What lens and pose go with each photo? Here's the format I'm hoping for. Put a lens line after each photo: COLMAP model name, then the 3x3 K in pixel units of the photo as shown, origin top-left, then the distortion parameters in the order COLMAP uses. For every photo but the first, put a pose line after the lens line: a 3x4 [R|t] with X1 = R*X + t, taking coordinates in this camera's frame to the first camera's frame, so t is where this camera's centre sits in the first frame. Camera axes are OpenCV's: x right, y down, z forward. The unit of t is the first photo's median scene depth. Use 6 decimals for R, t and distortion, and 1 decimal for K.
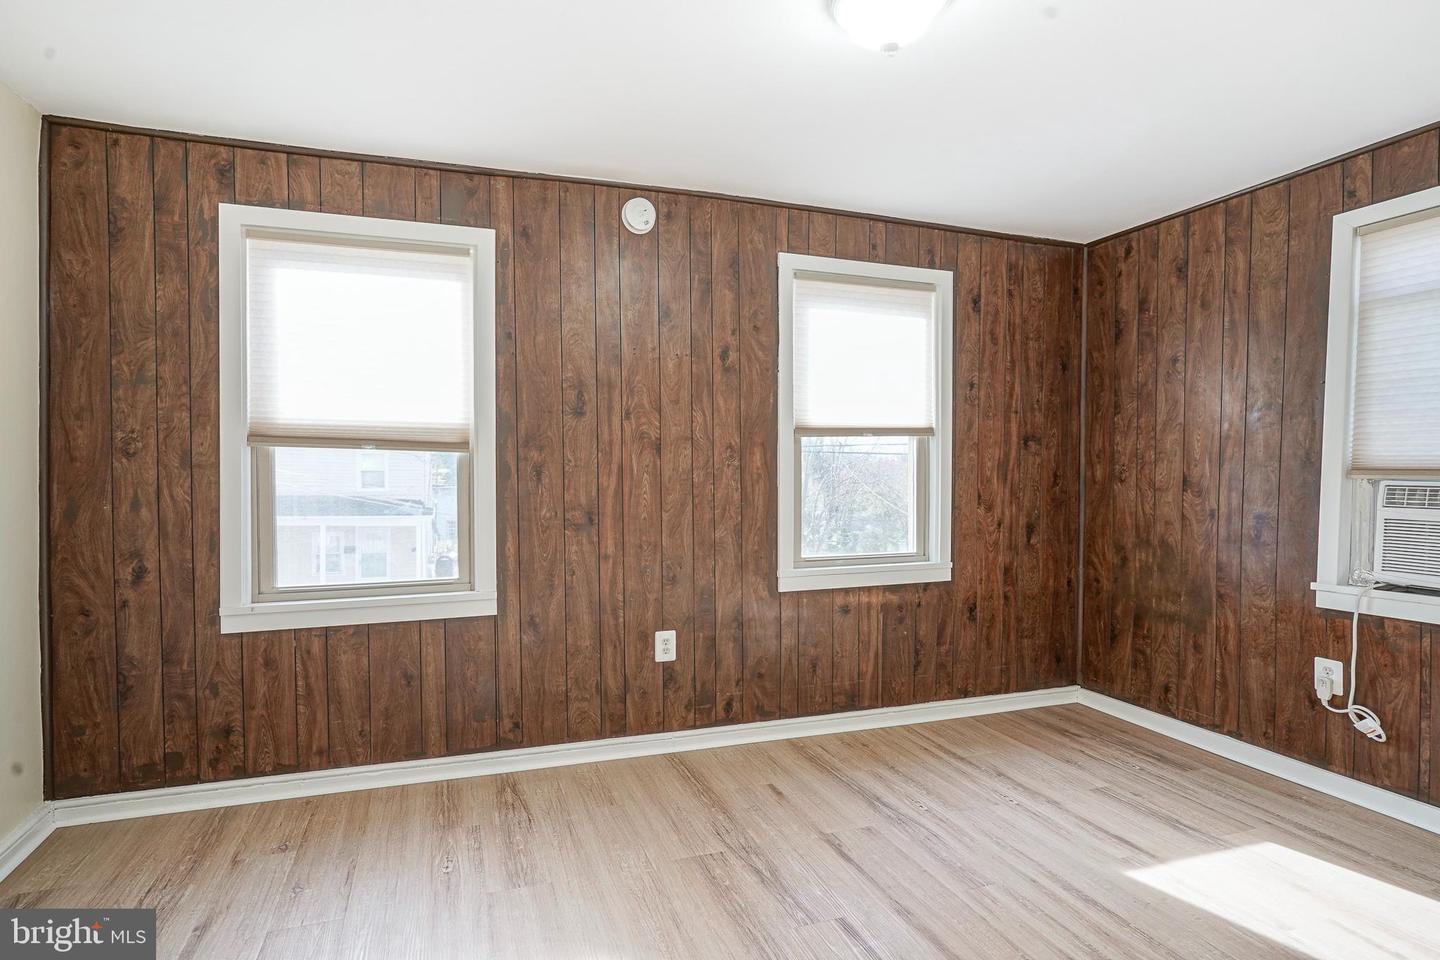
lens RADIAL K [[711.9, 0, 689.5], [0, 711.9, 483.5], [0, 0, 1]] dist [-0.003140, 0.000603]
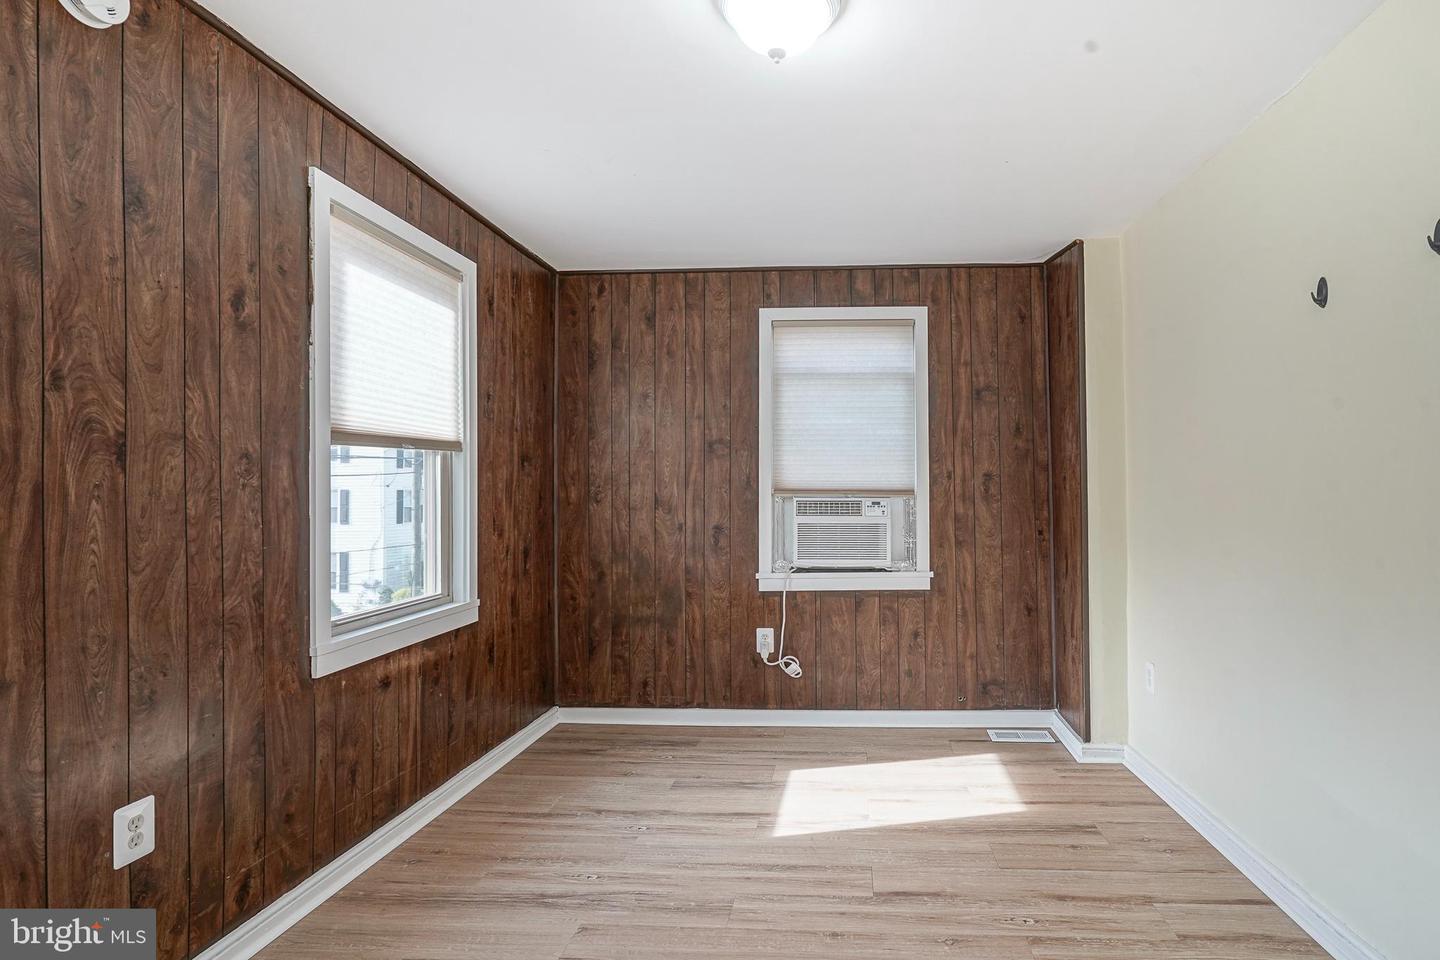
lens RADIAL K [[733.9, 0, 804.5], [0, 733.9, 482.8], [0, 0, 1]] dist [-0.002071, 0.000910]
pose [[0.385687, 0.007330, 0.922601, -0.339837], [0.021554, 0.999624, -0.016952, -0.007425], [-0.922378, 0.026424, 0.385384, 0.330804]]
